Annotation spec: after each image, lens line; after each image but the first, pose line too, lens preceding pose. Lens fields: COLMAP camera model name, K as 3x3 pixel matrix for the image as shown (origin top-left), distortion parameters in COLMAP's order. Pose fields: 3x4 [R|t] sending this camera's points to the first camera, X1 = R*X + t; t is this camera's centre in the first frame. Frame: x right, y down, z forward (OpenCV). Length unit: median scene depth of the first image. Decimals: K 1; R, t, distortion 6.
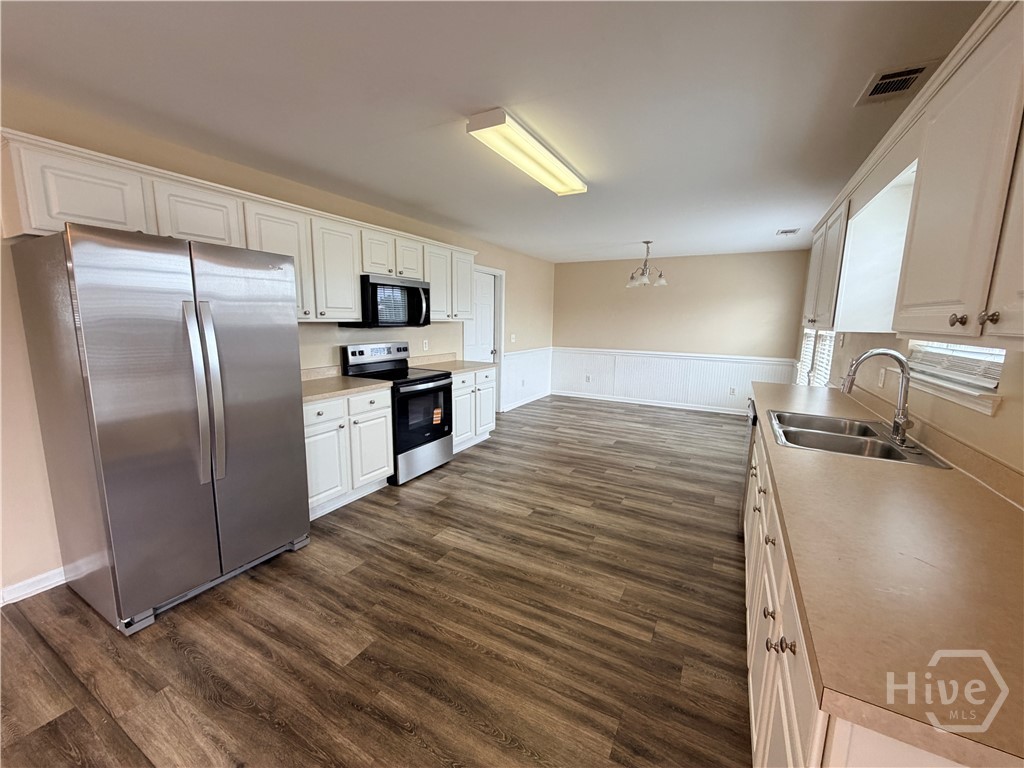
lens RADIAL K [[406.0, 0, 513.9], [0, 406.0, 383.9], [0, 0, 1]] dist [-0.003876, 0.000646]
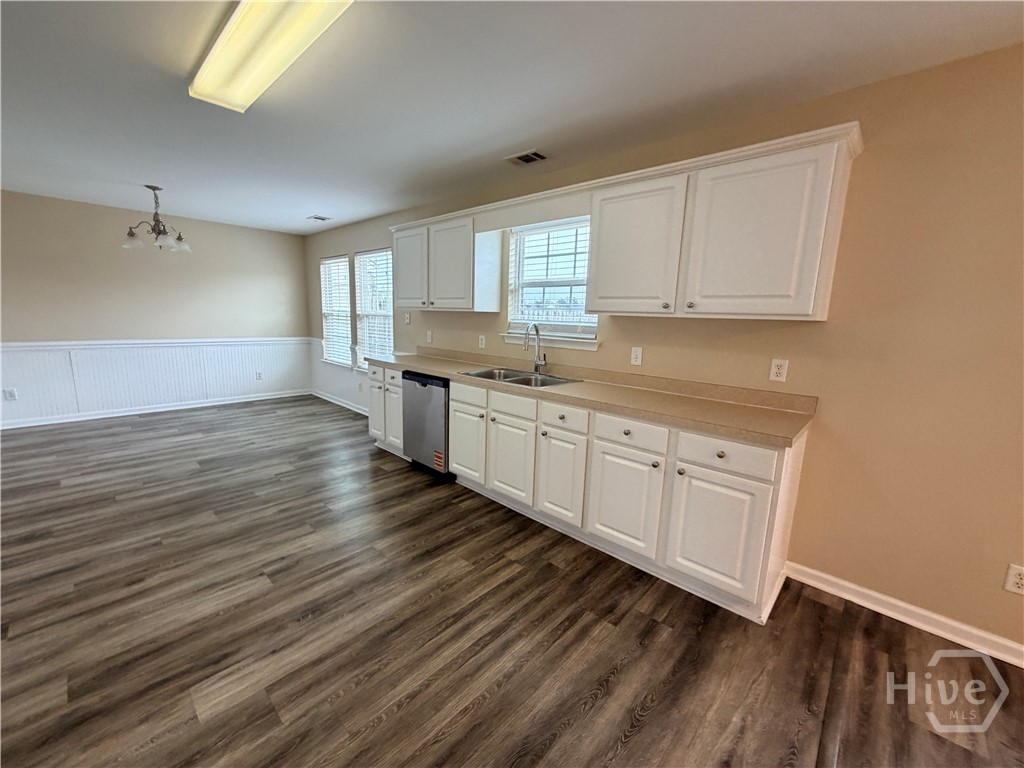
lens RADIAL K [[406.0, 0, 507.1], [0, 406.0, 383.8], [0, 0, 1]] dist [-0.003876, 0.000646]
pose [[0.259706, -0.172536, 0.950150, -0.435834], [0.127723, 0.981403, 0.143300, -0.051562], [-0.957204, 0.084140, 0.276913, 0.388011]]
